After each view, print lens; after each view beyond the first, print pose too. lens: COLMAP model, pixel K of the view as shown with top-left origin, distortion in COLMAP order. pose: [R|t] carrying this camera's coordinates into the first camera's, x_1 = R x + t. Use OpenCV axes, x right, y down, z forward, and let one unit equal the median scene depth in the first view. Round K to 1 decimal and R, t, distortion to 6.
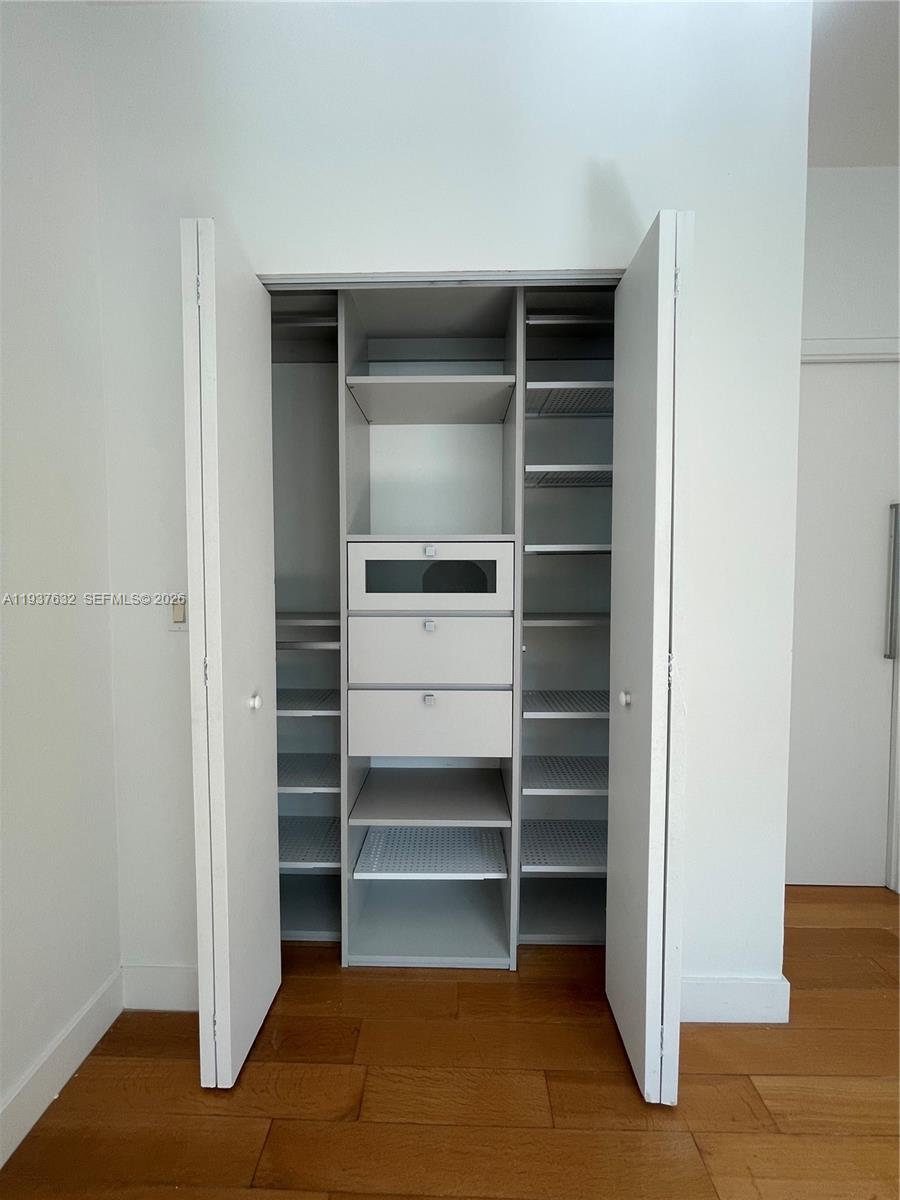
lens RADIAL K [[488.8, 0, 445.5], [0, 488.8, 593.9], [0, 0, 1]] dist [-0.001513, 0.001774]
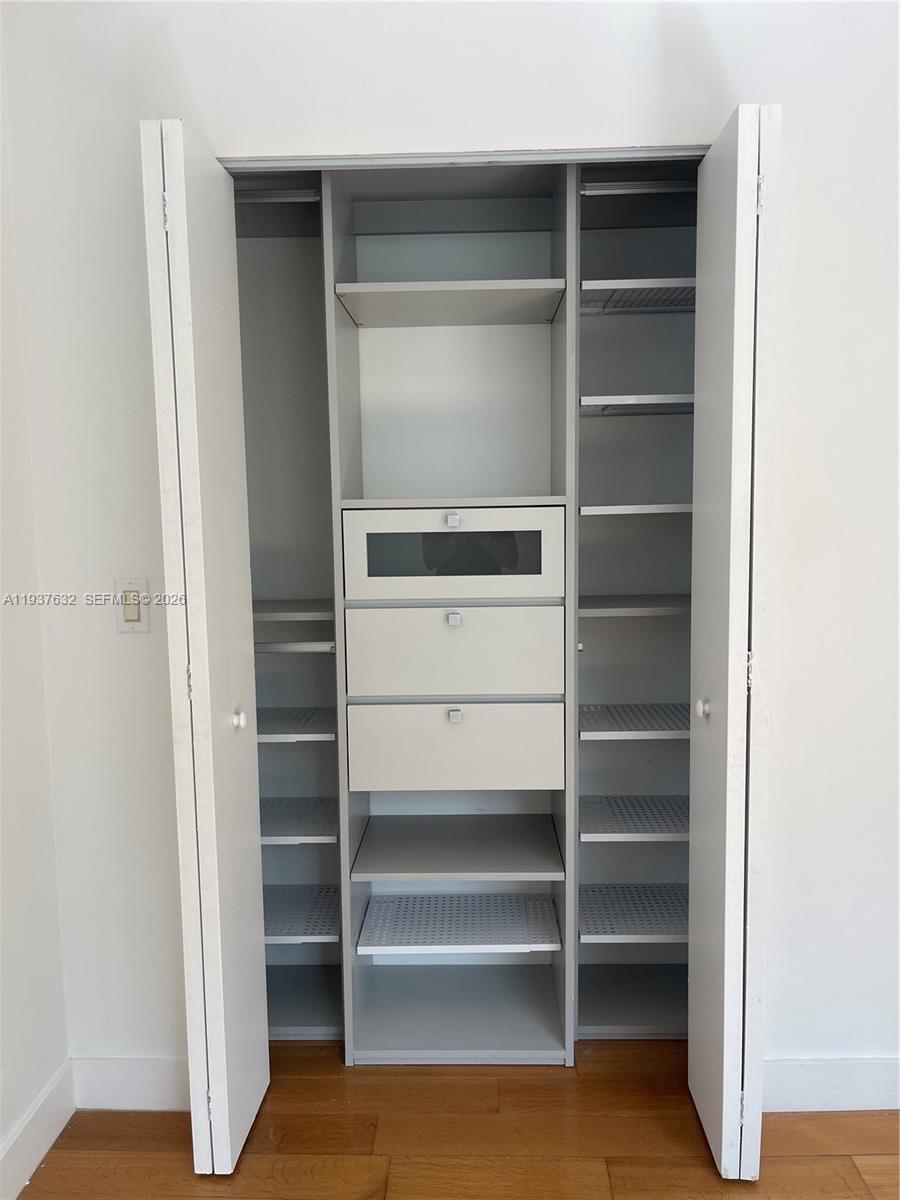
lens RADIAL K [[915.8, 0, 456.2], [0, 915.8, 603.3], [0, 0, 1]] dist [0.055477, -0.059582]
pose [[0.999868, -0.015900, -0.003348, -0.023595], [0.016086, 0.997697, 0.065891, -0.052195], [0.002292, -0.065936, 0.997821, -0.409511]]
